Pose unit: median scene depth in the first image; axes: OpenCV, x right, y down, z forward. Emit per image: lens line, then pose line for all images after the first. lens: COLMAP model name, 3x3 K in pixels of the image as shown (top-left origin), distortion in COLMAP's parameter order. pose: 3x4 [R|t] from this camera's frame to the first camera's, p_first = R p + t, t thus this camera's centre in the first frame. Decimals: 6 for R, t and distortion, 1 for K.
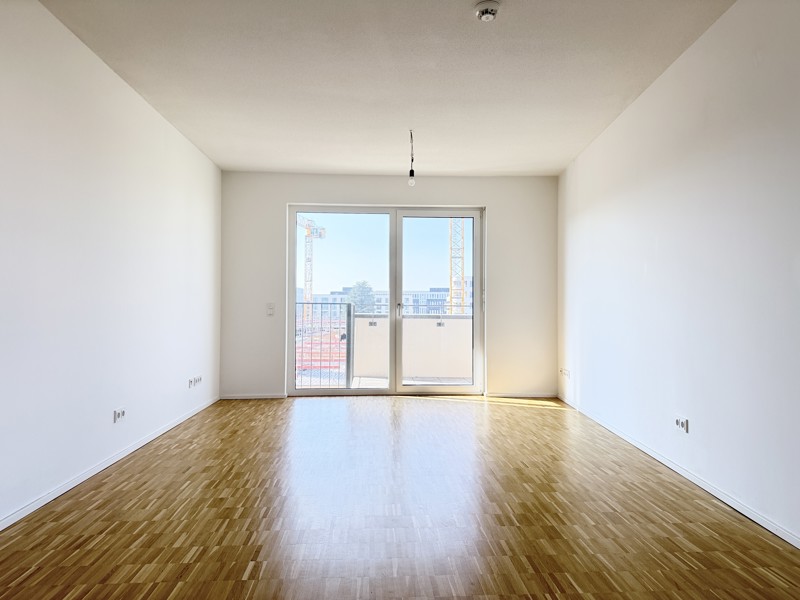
lens RADIAL K [[560.9, 0, 400.0], [0, 560.9, 300.0], [0, 0, 1]] dist [0.060974, -0.068435]
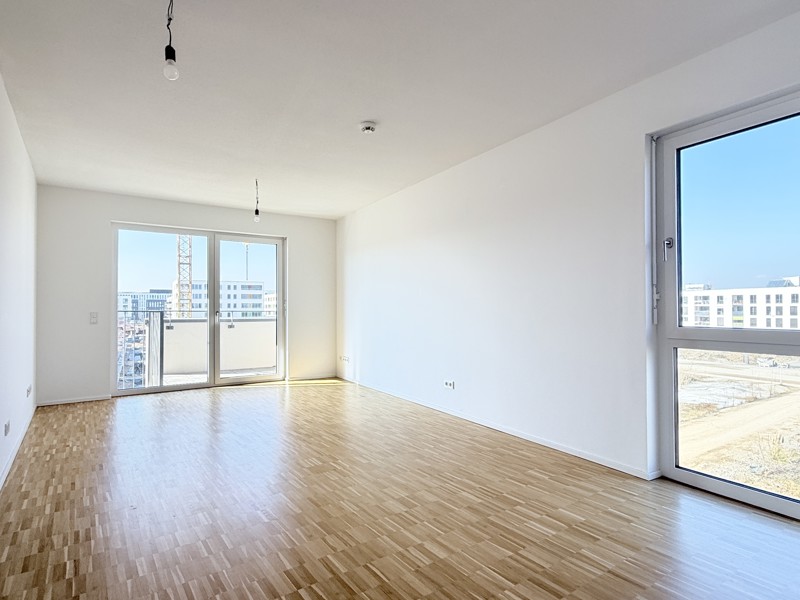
lens RADIAL K [[450.4, 0, 400.0], [0, 450.4, 300.0], [0, 0, 1]] dist [-0.001846, -0.001821]
pose [[0.846447, 0.004528, 0.532453, -0.192105], [-0.003334, 0.999989, -0.003204, -0.016570], [-0.532462, 0.000936, 0.846453, -0.036681]]
